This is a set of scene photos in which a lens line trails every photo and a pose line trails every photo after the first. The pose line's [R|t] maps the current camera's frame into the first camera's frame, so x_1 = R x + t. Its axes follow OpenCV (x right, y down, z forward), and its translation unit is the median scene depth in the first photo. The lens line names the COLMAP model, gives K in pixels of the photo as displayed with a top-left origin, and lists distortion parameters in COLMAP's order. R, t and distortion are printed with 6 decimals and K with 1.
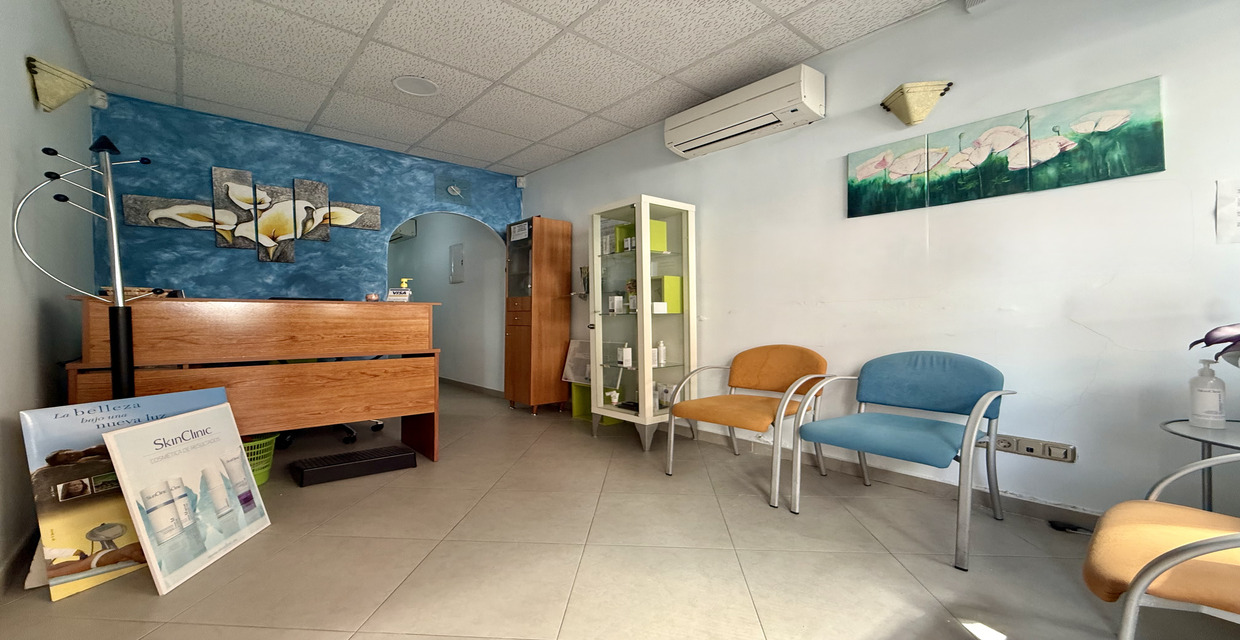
lens RADIAL K [[493.6, 0, 617.2], [0, 493.6, 318.0], [0, 0, 1]] dist [0.000191, -0.000502]
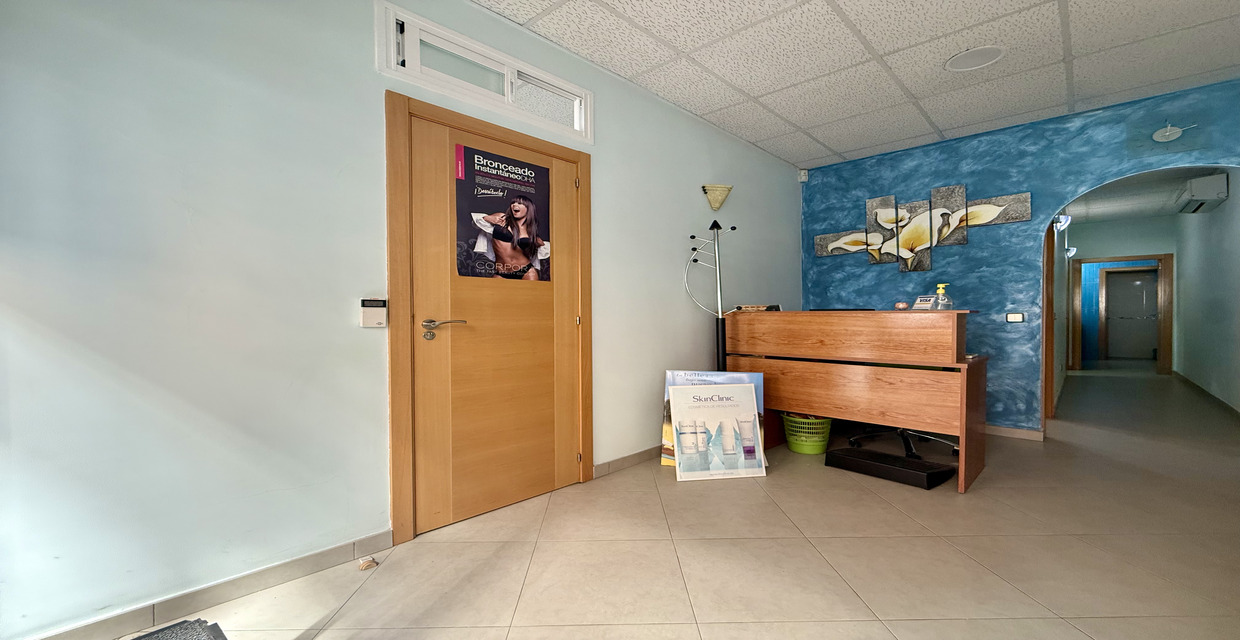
lens RADIAL K [[493.6, 0, 616.9], [0, 493.6, 320.7], [0, 0, 1]] dist [0.000191, -0.000502]
pose [[0.090758, 0.013098, -0.995787, 0.357437], [-0.000980, 0.999914, 0.013063, -0.018914], [0.995872, -0.000209, 0.090763, 0.263186]]
